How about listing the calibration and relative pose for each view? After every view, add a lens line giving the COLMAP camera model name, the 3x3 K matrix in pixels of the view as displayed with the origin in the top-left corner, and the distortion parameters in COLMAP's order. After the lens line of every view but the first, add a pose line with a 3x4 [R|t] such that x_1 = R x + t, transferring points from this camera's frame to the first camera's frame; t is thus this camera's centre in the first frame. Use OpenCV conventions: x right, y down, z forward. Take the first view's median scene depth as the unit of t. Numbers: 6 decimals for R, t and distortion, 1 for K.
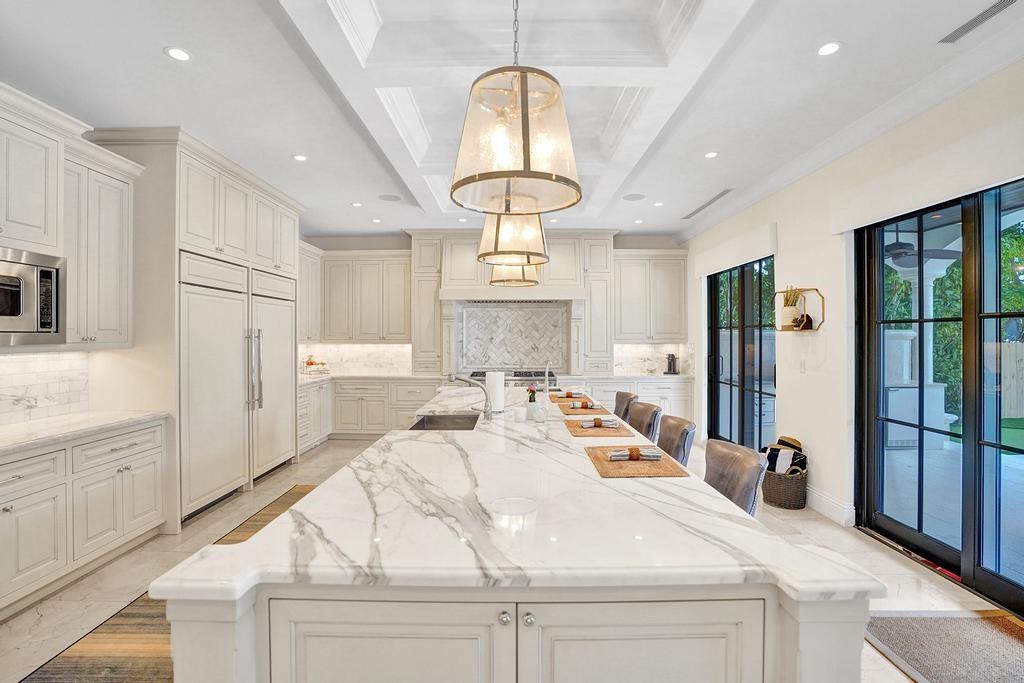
lens RADIAL K [[477.3, 0, 495.1], [0, 477.3, 334.7], [0, 0, 1]] dist [-0.001513, 0.000033]
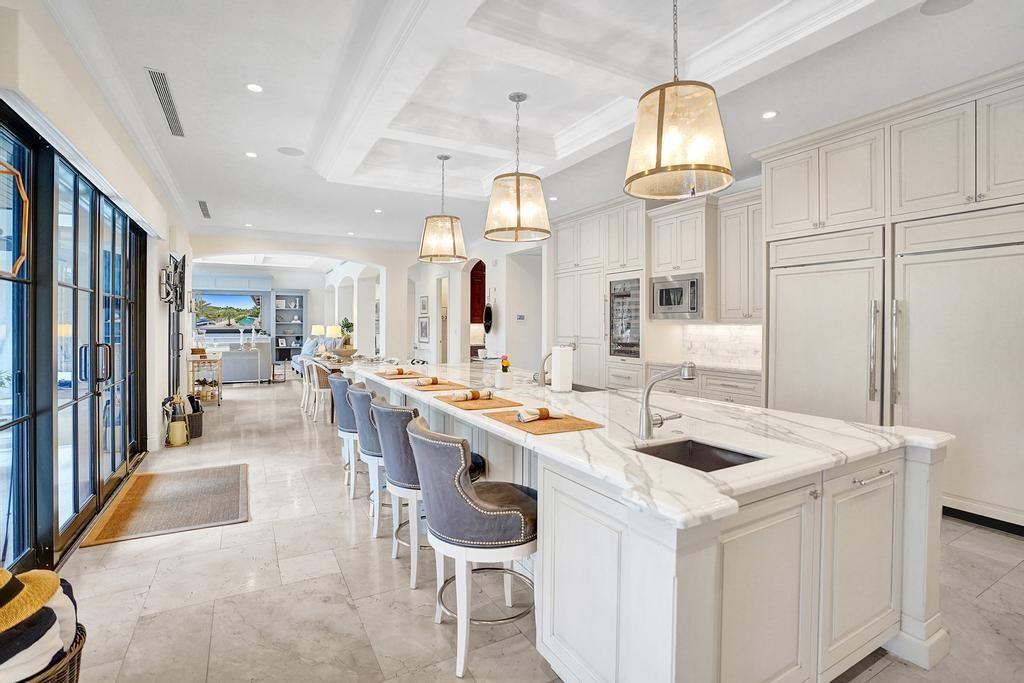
lens RADIAL K [[477.4, 0, 508.6], [0, 477.4, 335.1], [0, 0, 1]] dist [-0.065842, 0.023768]
pose [[-0.857566, 0.006133, -0.514338, 0.293493], [-0.005114, 0.999778, 0.020448, 0.021885], [0.514349, 0.020166, -0.857344, 0.931173]]
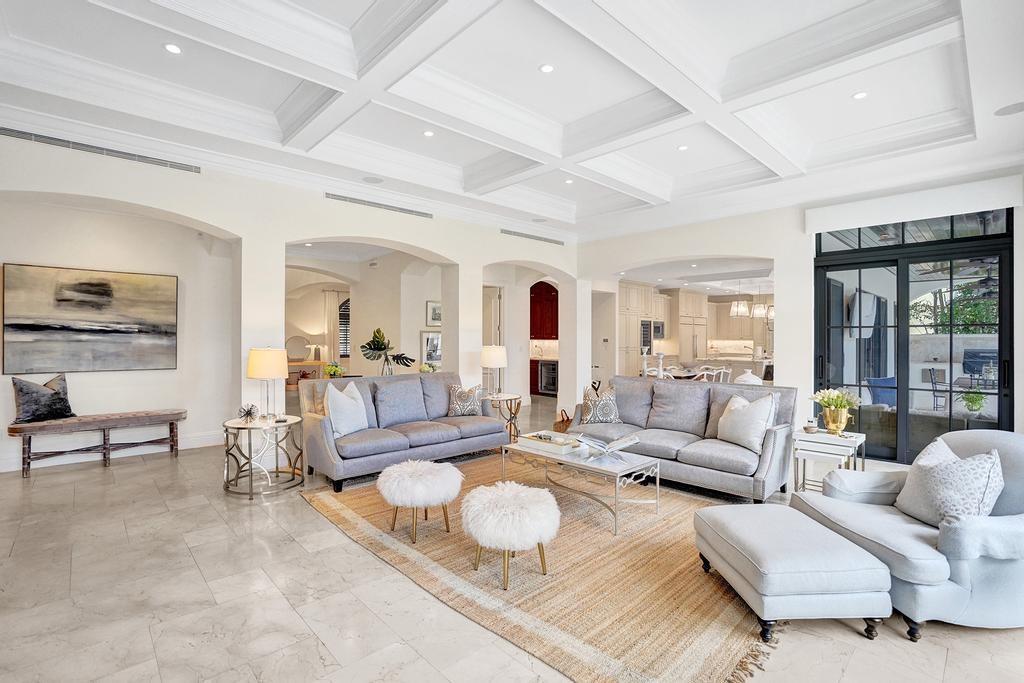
lens RADIAL K [[477.4, 0, 508.6], [0, 477.4, 335.1], [0, 0, 1]] dist [-0.065842, 0.023768]
pose [[0.709209, -0.000642, -0.704998, 0.662202], [-0.002920, 0.999988, -0.003848, 0.005219], [0.704993, 0.004787, 0.709198, -1.661549]]
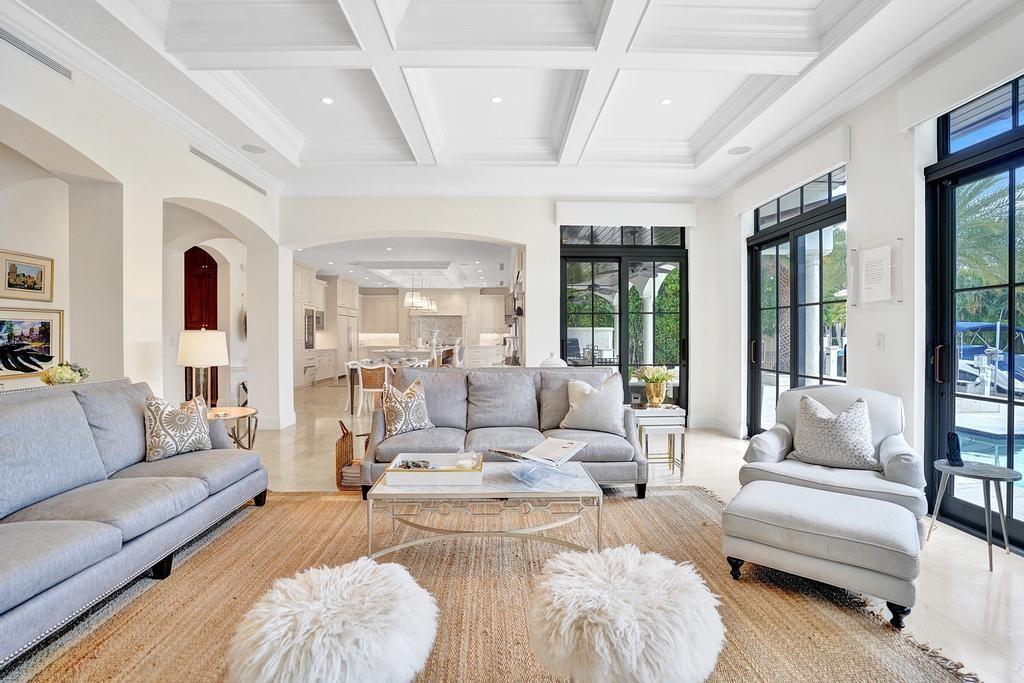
lens RADIAL K [[477.4, 0, 508.6], [0, 477.4, 335.1], [0, 0, 1]] dist [-0.065842, 0.023768]
pose [[0.998729, -0.001500, 0.050378, 0.284144], [0.001478, 0.999999, 0.000474, 0.030233], [-0.050379, -0.000398, 0.998730, -1.580579]]
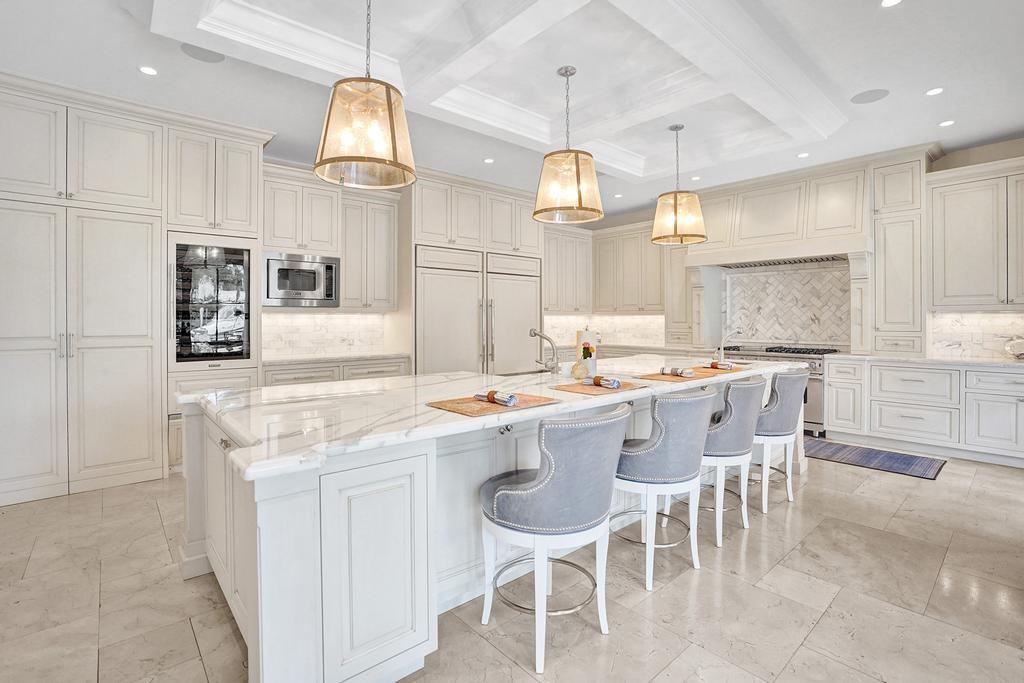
lens RADIAL K [[477.4, 0, 508.6], [0, 477.4, 335.1], [0, 0, 1]] dist [-0.065842, 0.023768]
pose [[0.682971, 0.022922, -0.730086, 0.335268], [0.003942, 0.999377, 0.035065, 0.027630], [0.730435, -0.026826, 0.682455, 0.110681]]
